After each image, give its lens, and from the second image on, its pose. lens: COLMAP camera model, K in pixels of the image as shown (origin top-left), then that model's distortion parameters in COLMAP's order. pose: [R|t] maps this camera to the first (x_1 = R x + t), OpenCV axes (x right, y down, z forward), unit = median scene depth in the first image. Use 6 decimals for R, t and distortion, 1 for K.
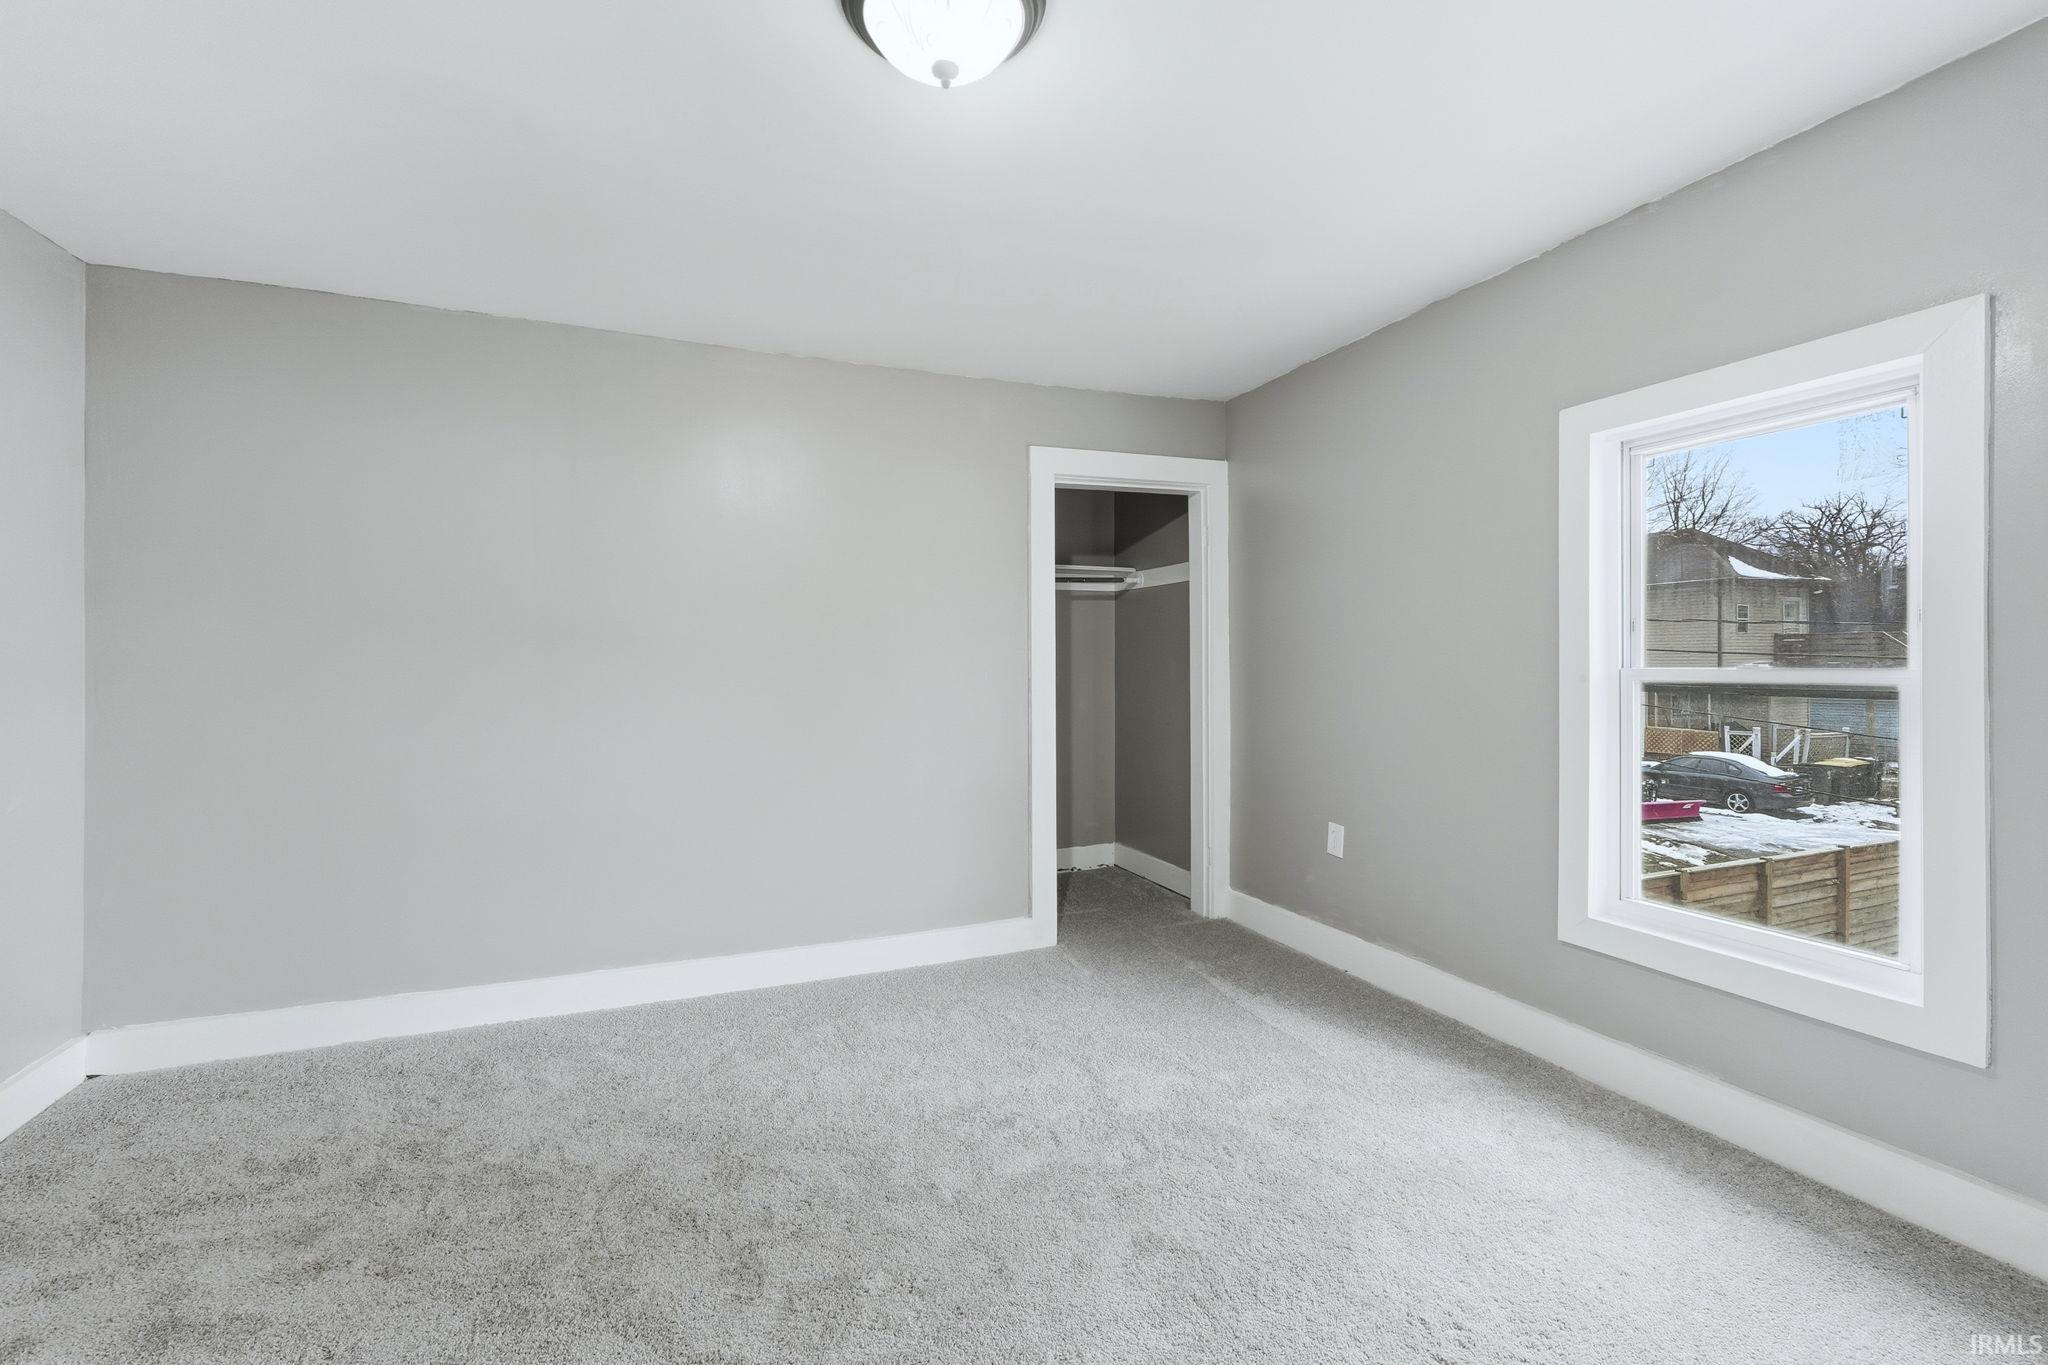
lens RADIAL K [[867.9, 0, 1005.5], [0, 867.9, 673.0], [0, 0, 1]] dist [-0.003073, 0.000345]
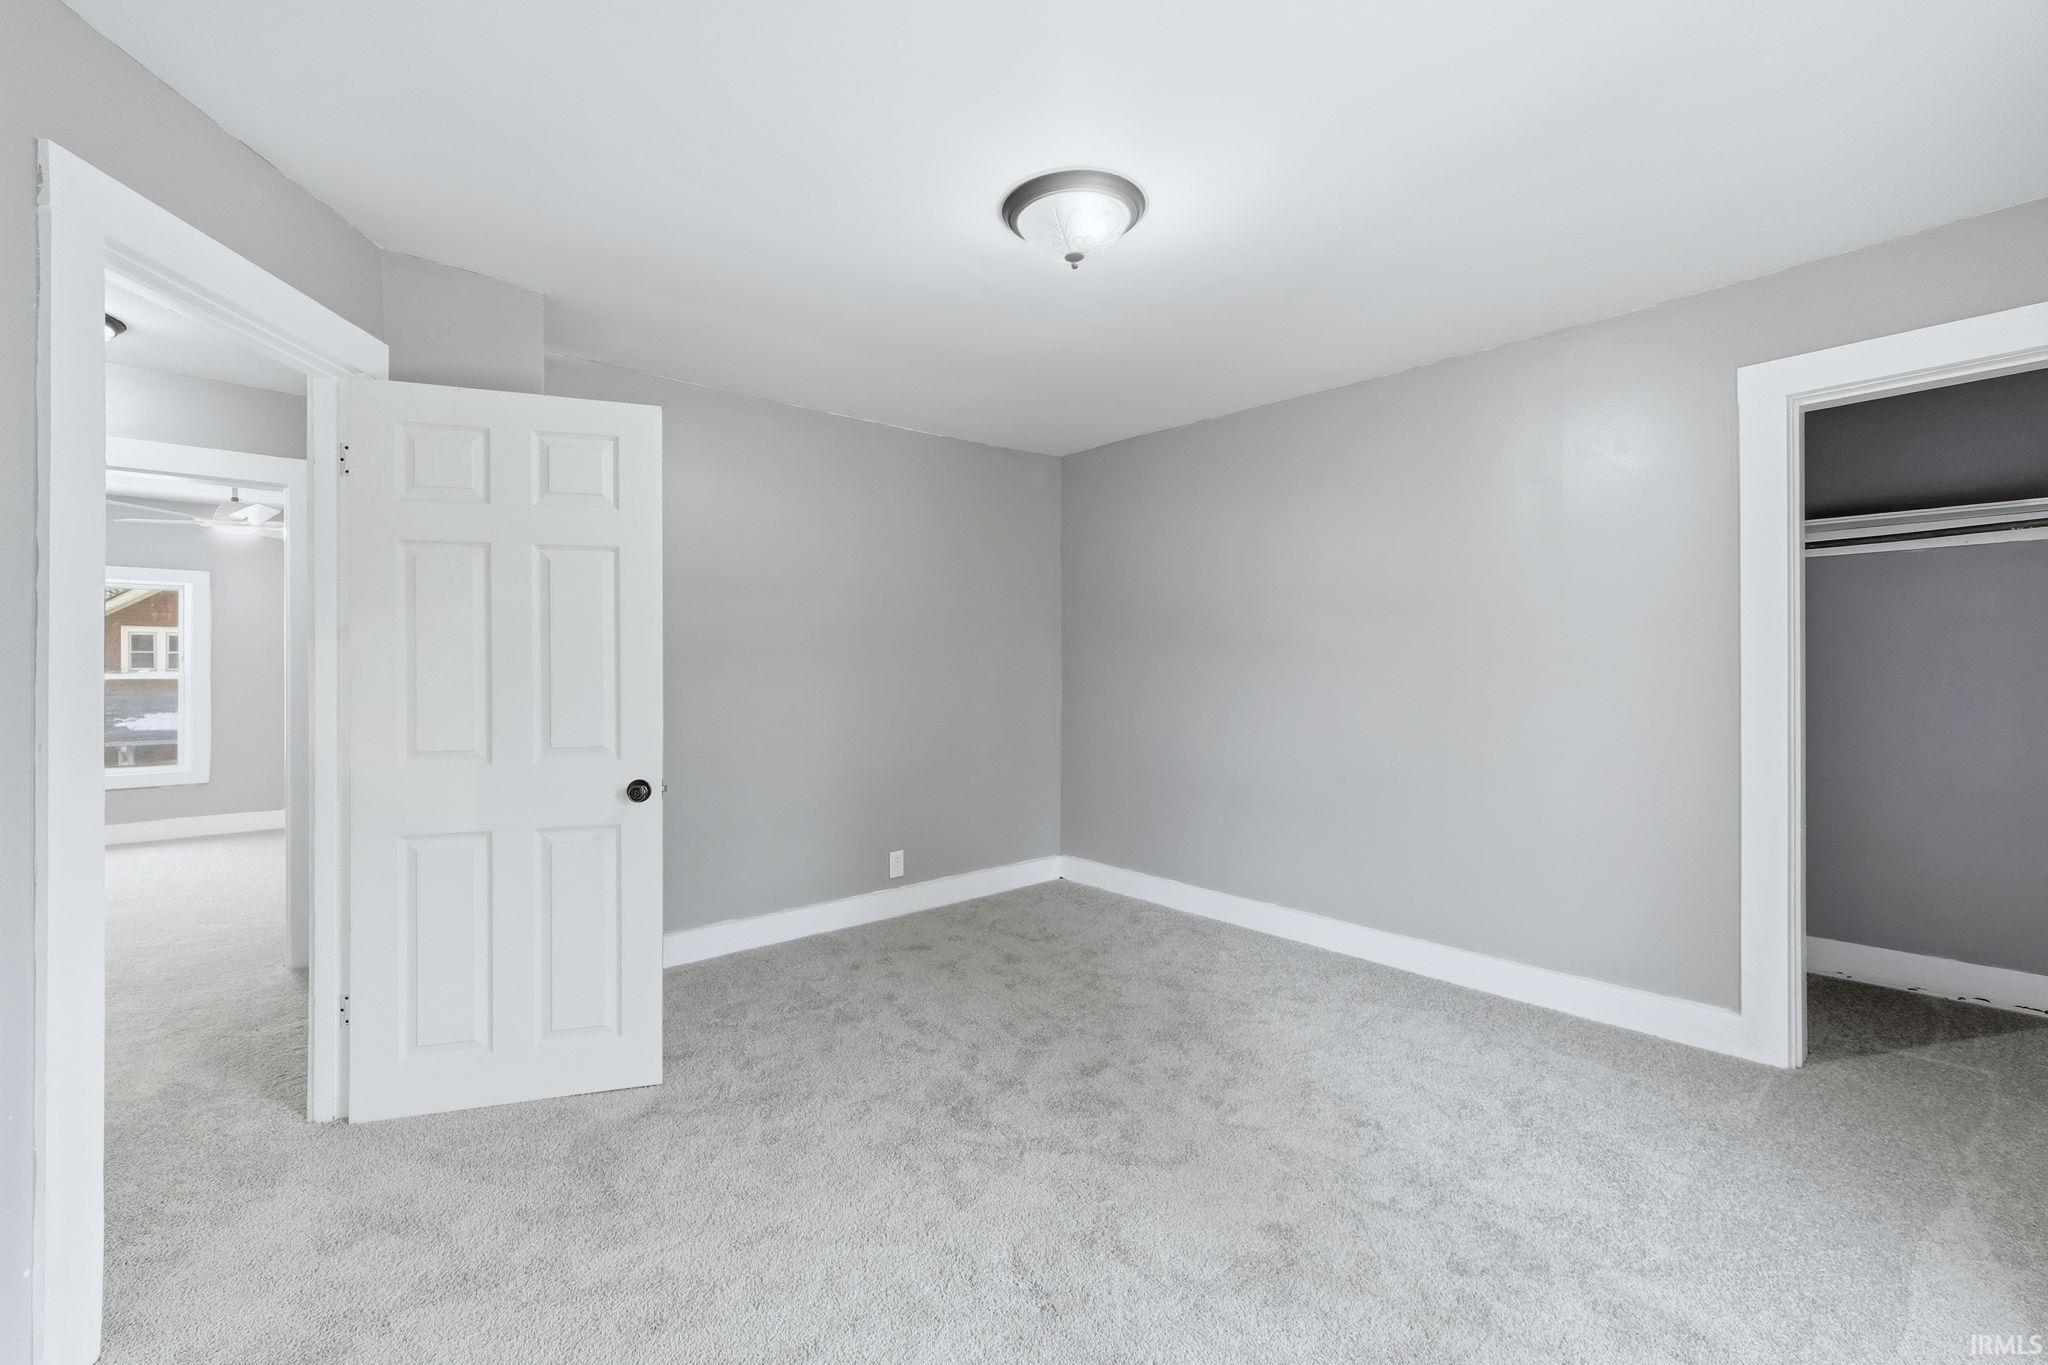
lens RADIAL K [[867.9, 0, 1005.5], [0, 867.9, 673.0], [0, 0, 1]] dist [-0.003073, 0.000345]
pose [[0.315853, 0.010856, -0.948746, 0.789282], [-0.005607, 0.999938, 0.009575, -0.012814], [0.948792, 0.002295, 0.315894, 0.276908]]
